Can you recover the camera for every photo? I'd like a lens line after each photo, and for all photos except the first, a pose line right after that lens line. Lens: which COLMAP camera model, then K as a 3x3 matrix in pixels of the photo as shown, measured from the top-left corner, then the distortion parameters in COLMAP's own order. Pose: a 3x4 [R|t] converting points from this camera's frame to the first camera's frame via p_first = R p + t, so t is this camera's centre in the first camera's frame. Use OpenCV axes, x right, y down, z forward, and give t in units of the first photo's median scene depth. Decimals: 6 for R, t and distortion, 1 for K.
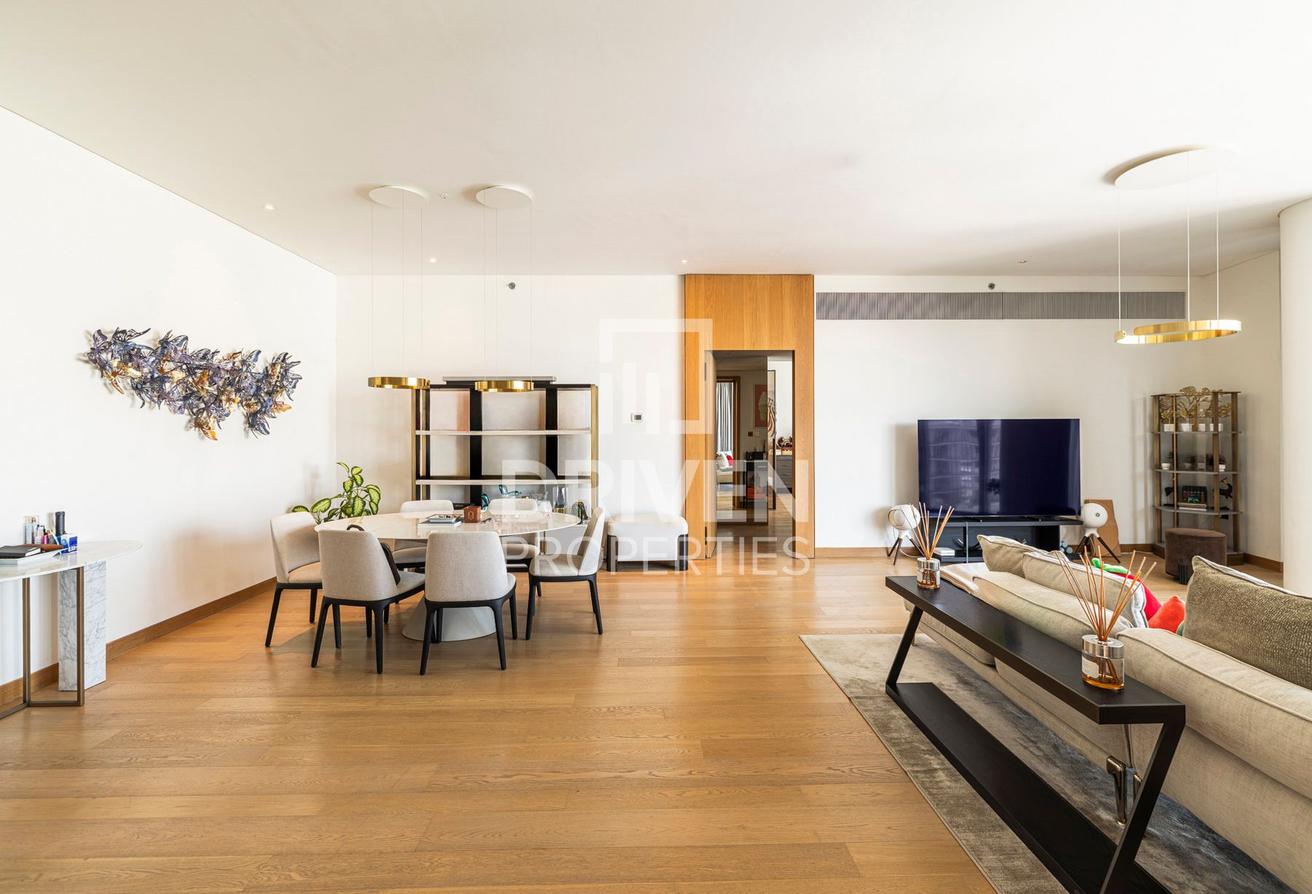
lens RADIAL K [[580.7, 0, 657.7], [0, 580.7, 440.2], [0, 0, 1]] dist [0.001662, 0.000170]
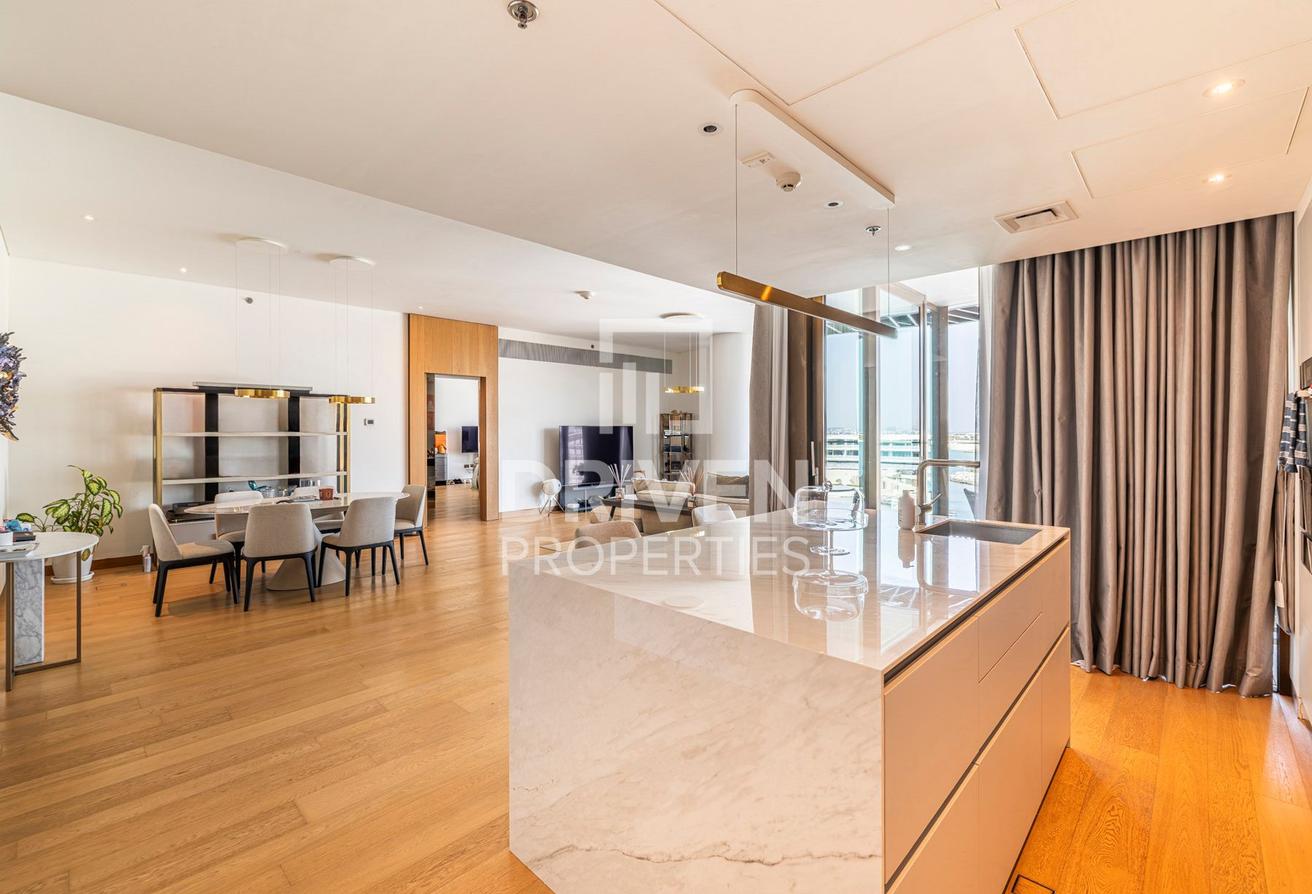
lens RADIAL K [[580.7, 0, 651.1], [0, 580.7, 448.5], [0, 0, 1]] dist [0.001662, 0.000170]
pose [[0.716193, -0.017888, 0.697673, -0.477995], [0.009554, 0.999829, 0.015827, 0.004878], [-0.697837, -0.004670, 0.716241, -0.320467]]
